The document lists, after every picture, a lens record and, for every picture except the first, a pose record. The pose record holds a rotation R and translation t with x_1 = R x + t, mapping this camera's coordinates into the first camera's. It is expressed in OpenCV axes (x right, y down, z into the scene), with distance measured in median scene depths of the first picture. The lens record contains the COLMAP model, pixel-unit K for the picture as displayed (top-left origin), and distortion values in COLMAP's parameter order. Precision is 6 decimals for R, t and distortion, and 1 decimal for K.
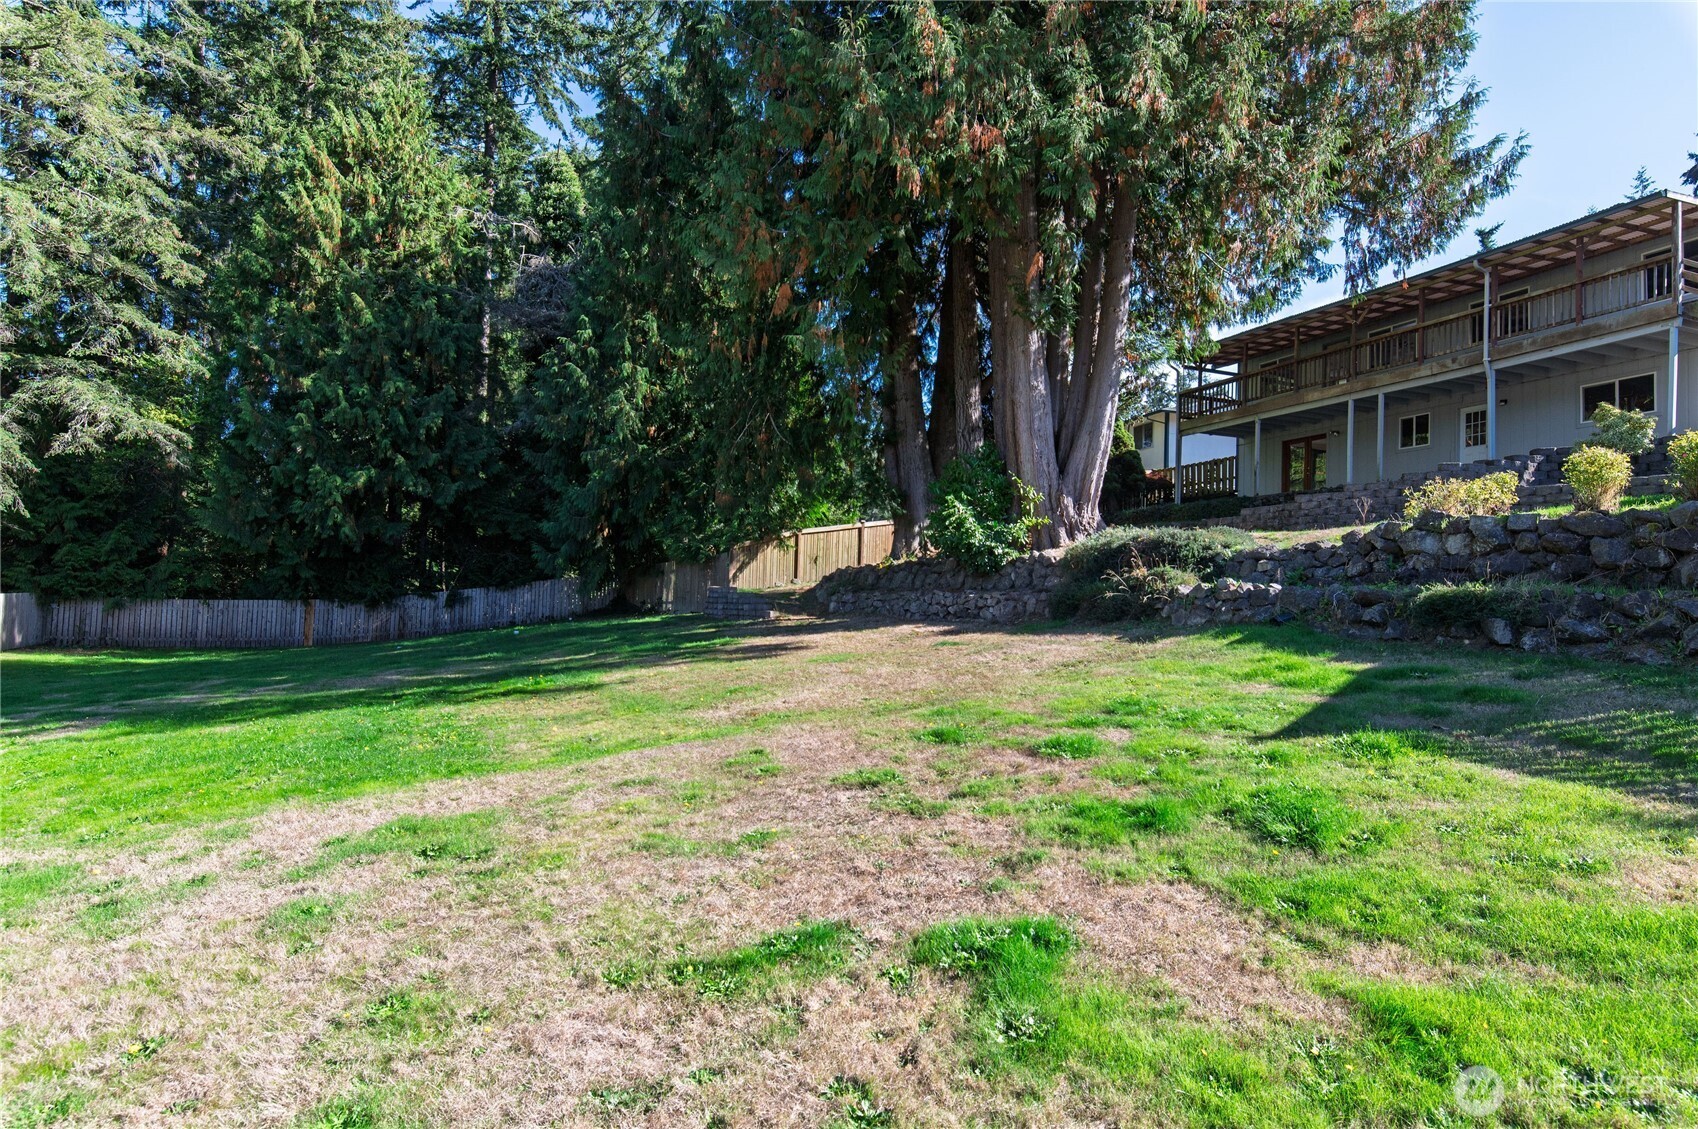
lens RADIAL K [[913.9, 0, 845.7], [0, 913.9, 572.4], [0, 0, 1]] dist [-0.001932, -0.000412]
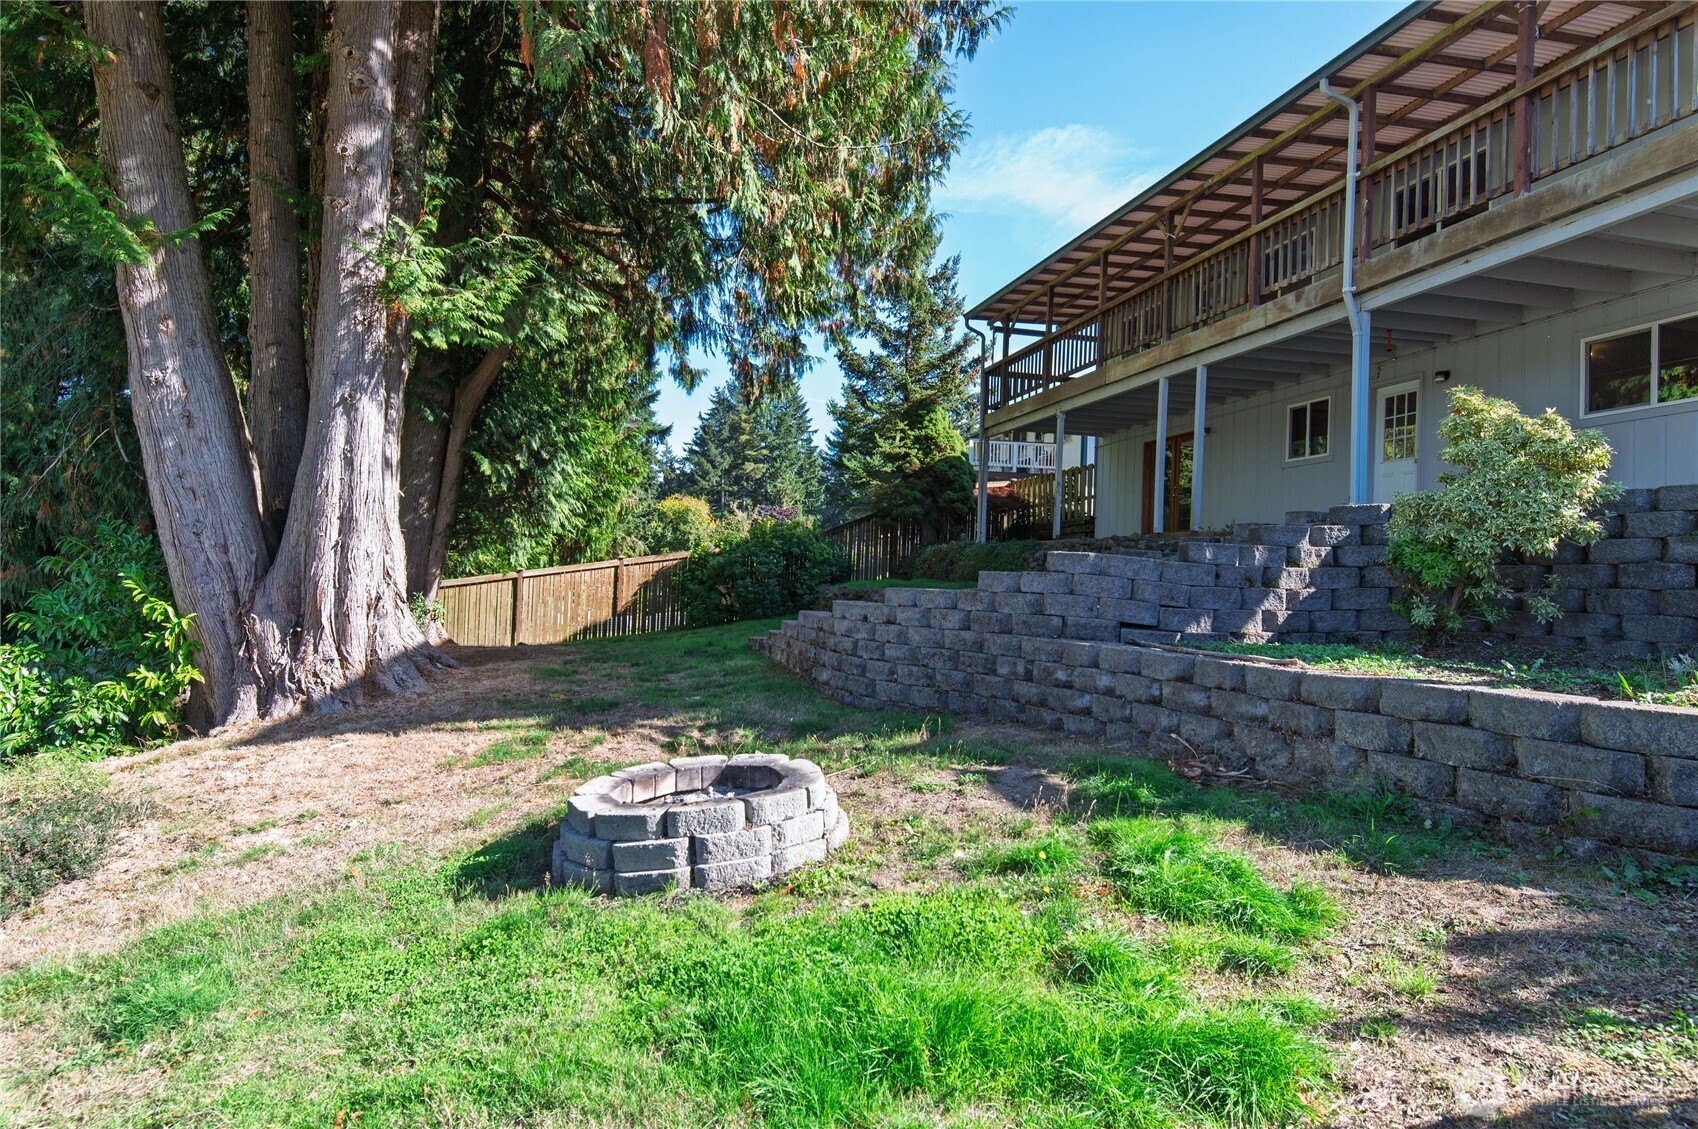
lens RADIAL K [[924.4, 0, 849.0], [0, 924.4, 564.5], [0, 0, 1]] dist [0.003007, 0.000709]
pose [[0.991702, -0.000082, -0.128556, 0.498511], [0.002007, 0.999888, 0.014845, -0.097238], [0.128540, -0.014980, 0.991591, 0.481847]]
